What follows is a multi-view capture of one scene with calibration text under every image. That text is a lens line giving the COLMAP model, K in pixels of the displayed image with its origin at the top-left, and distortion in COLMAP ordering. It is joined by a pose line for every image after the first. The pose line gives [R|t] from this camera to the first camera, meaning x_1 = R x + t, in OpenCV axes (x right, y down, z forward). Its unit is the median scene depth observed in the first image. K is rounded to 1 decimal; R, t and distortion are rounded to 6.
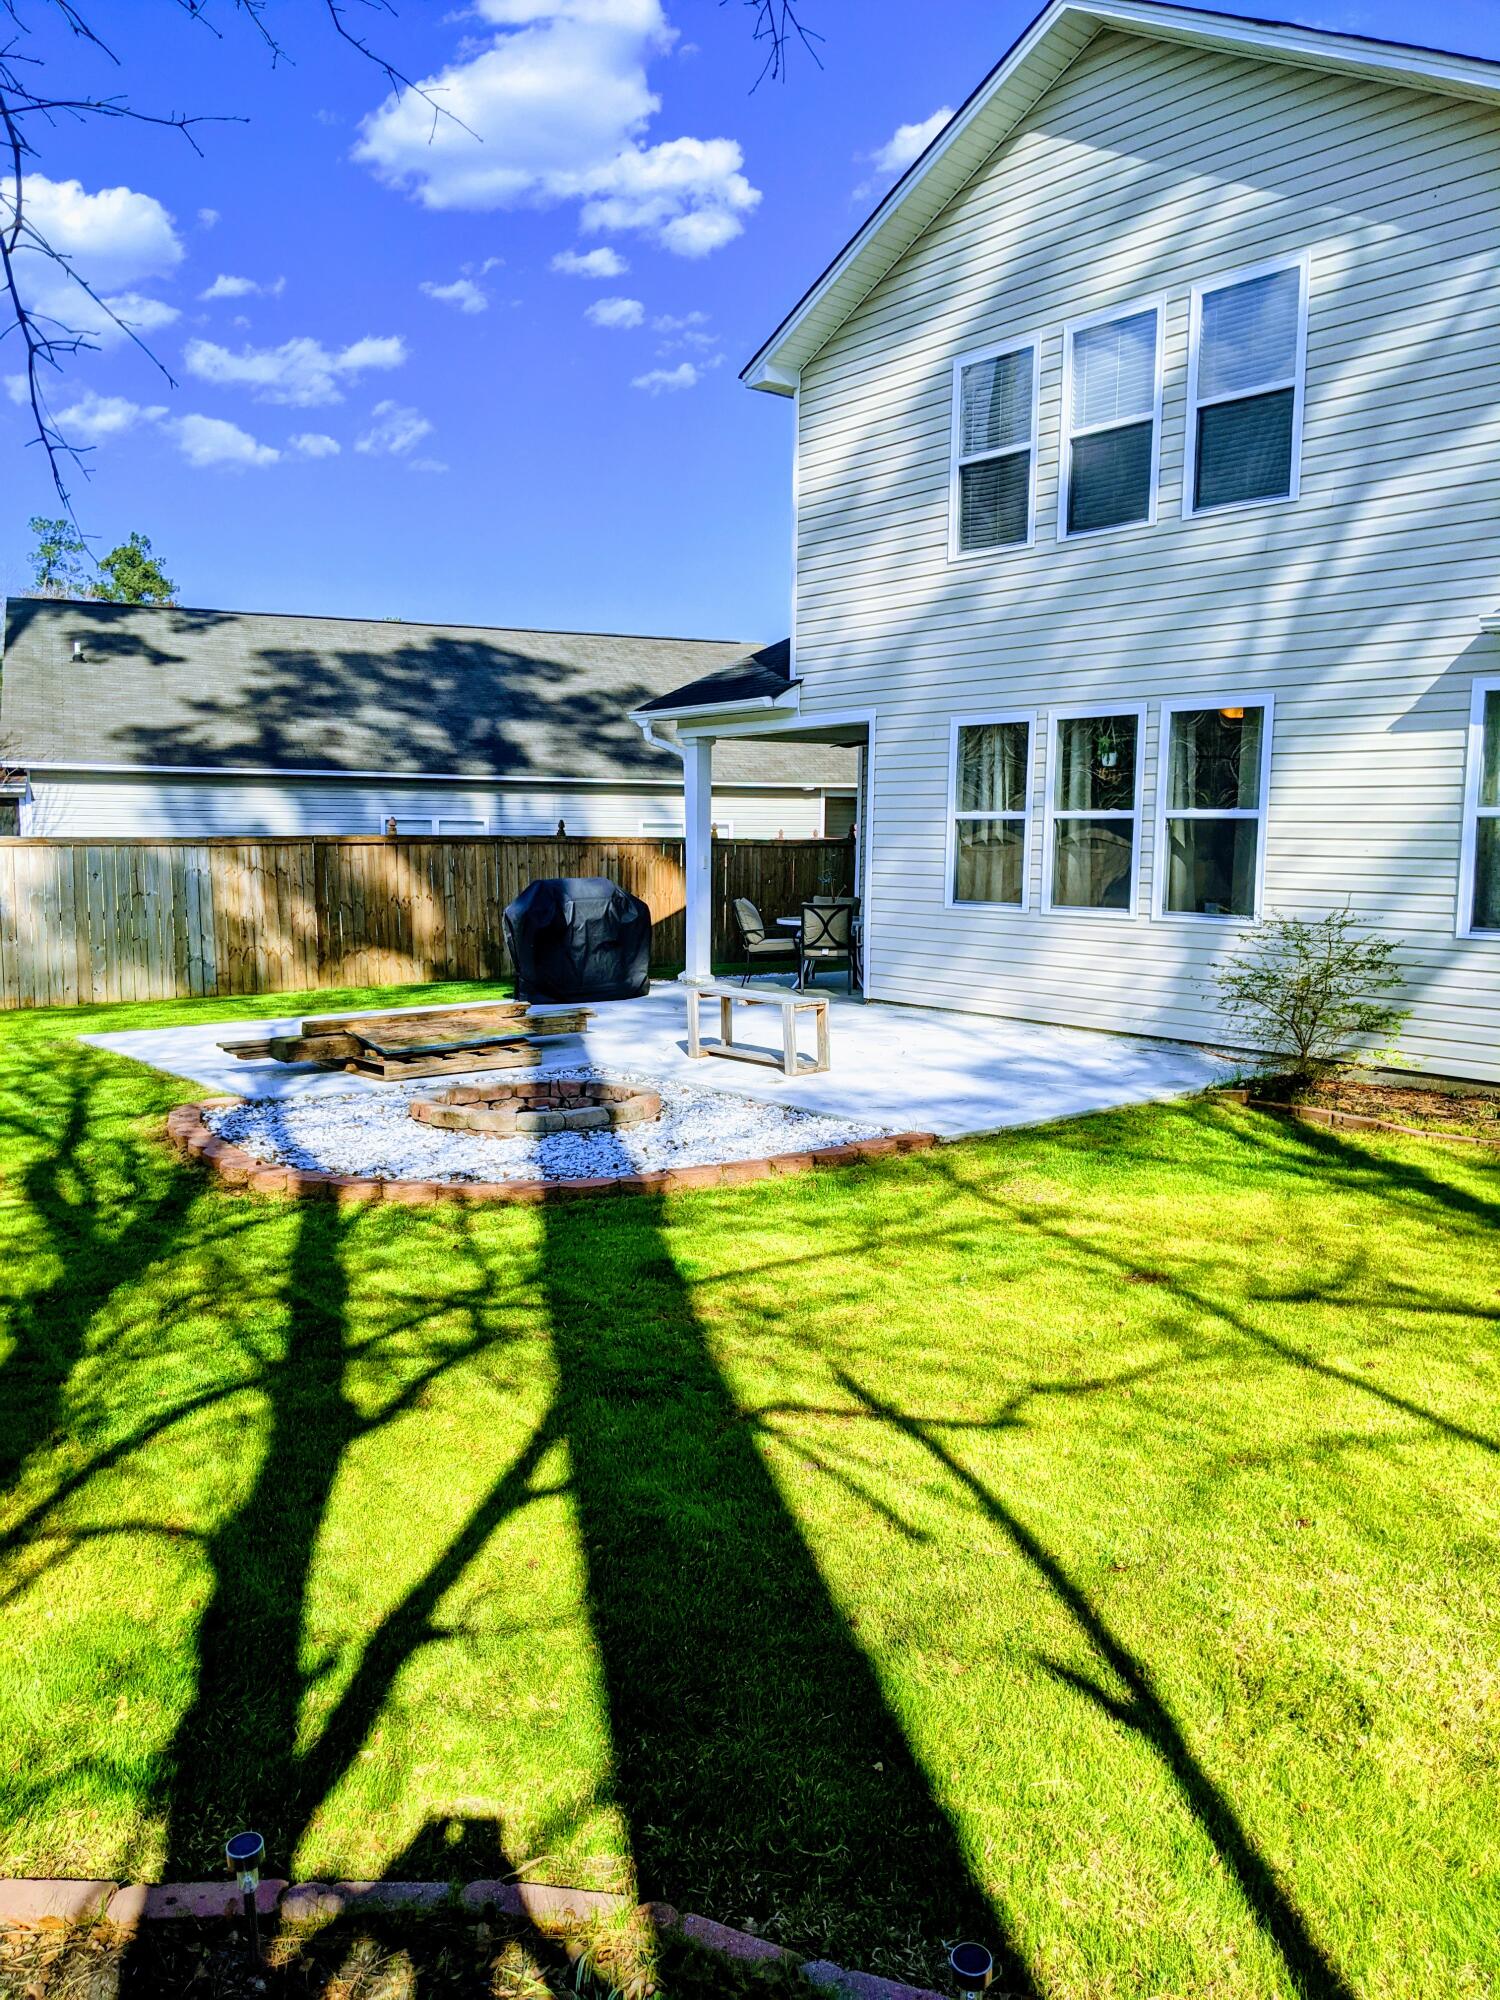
lens RADIAL K [[1595.5, 0, 760.6], [0, 1595.5, 1008.0], [0, 0, 1]] dist [0.145006, -0.301017]
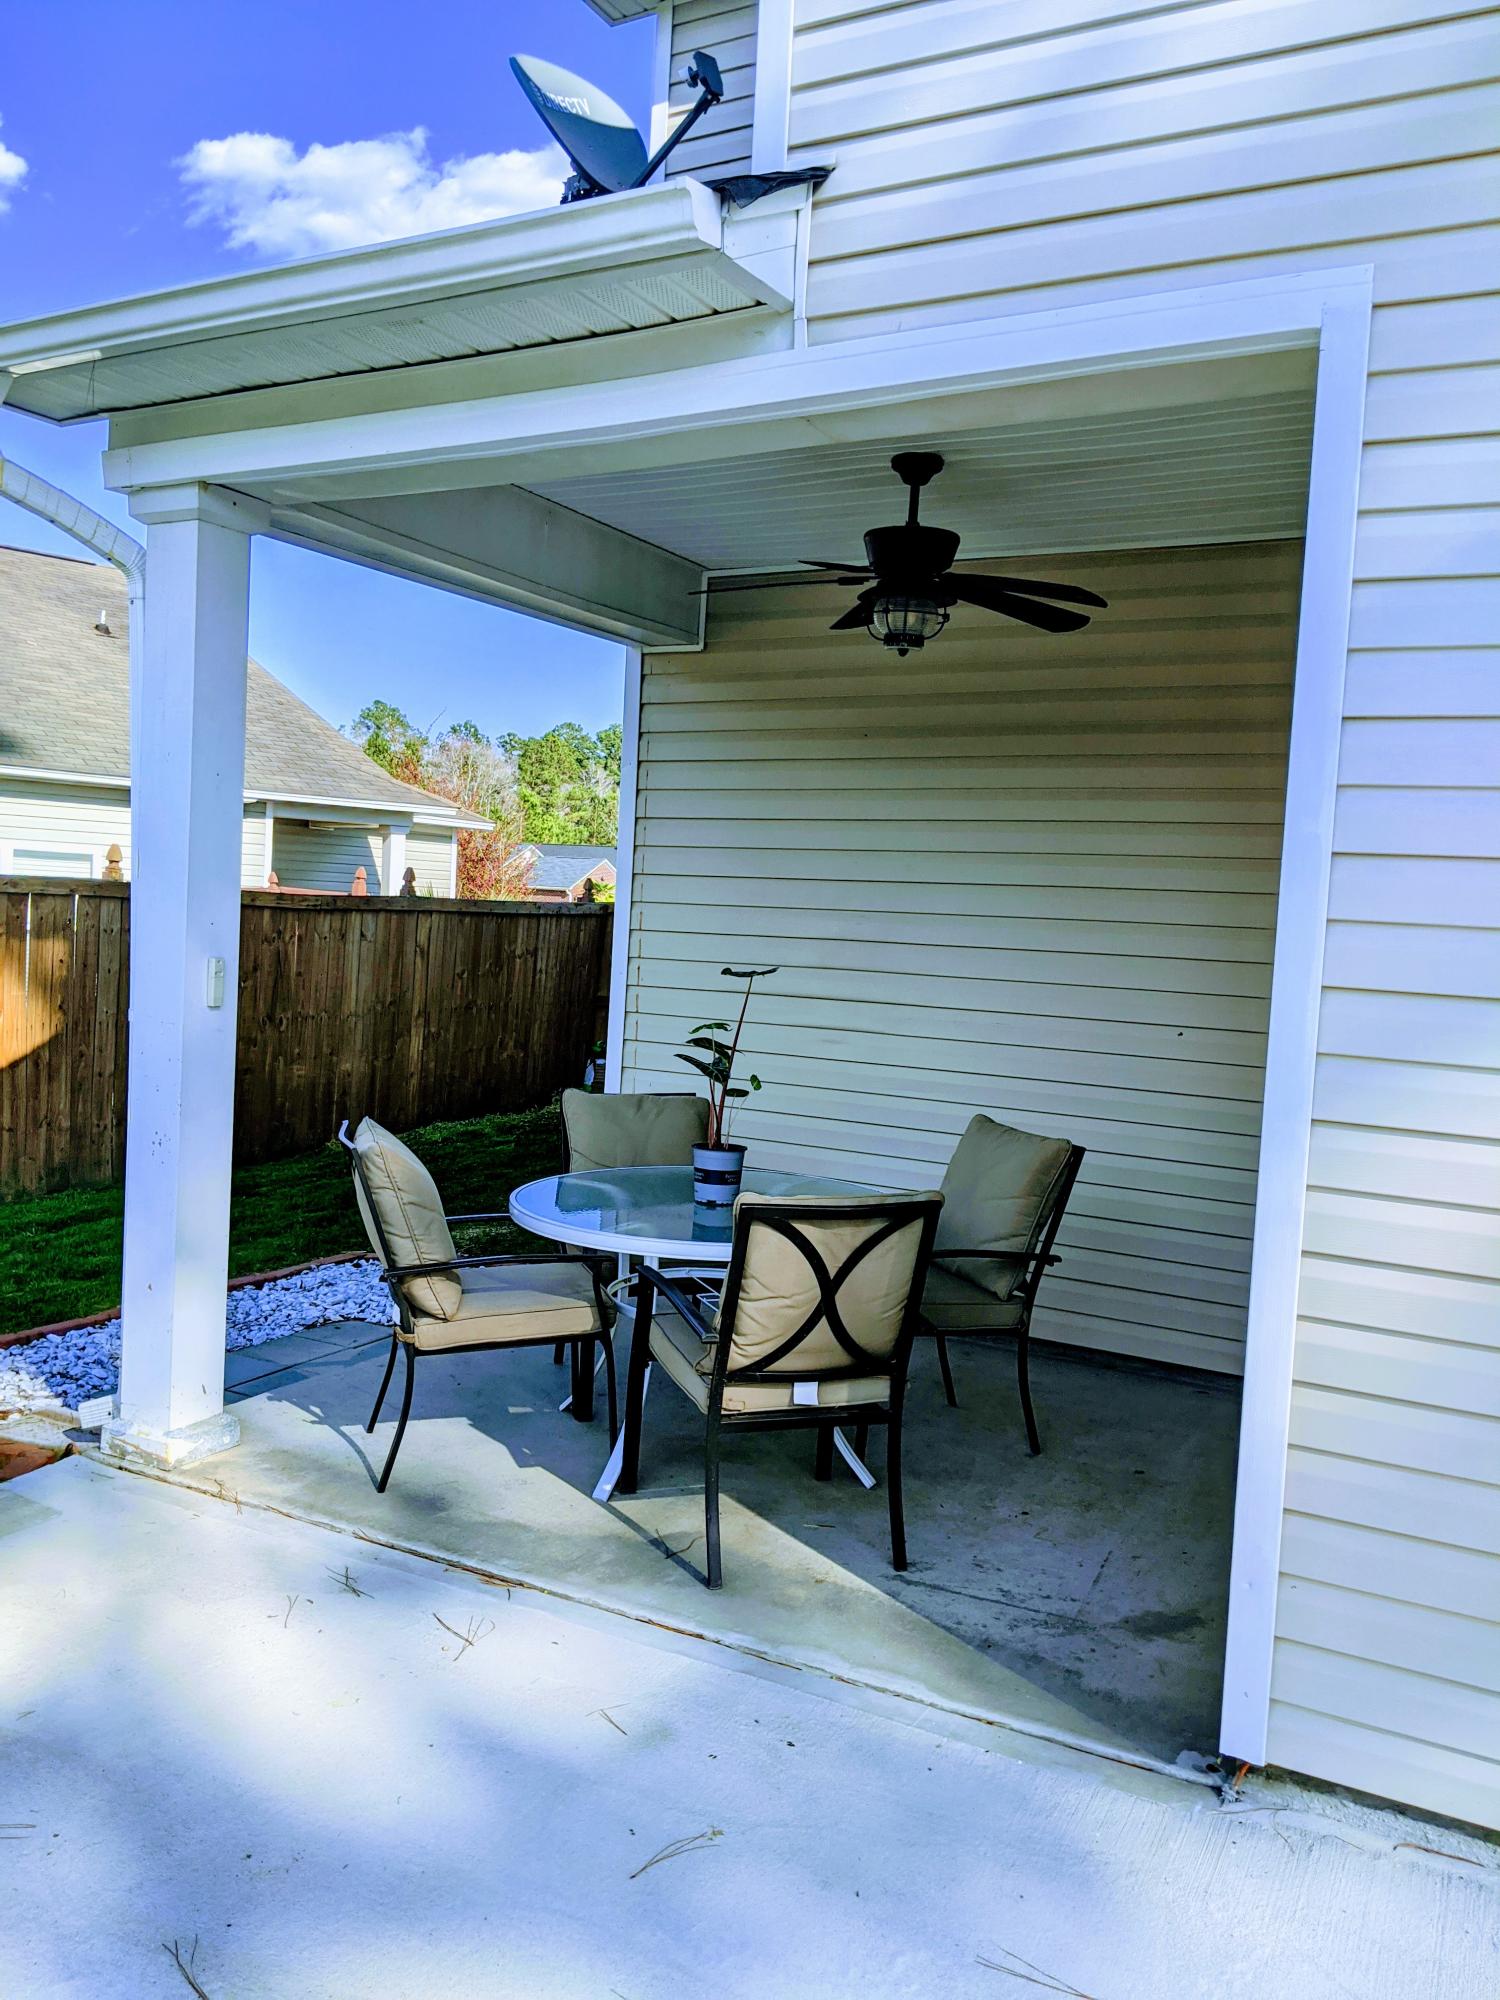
lens RADIAL K [[1595.5, 0, 760.6], [0, 1595.5, 1008.0], [0, 0, 1]] dist [0.145006, -0.301017]
pose [[0.914461, 0.023281, 0.404004, -0.063268], [-0.008243, 0.999208, -0.038922, -0.082856], [-0.404590, 0.032262, 0.913929, 0.783859]]
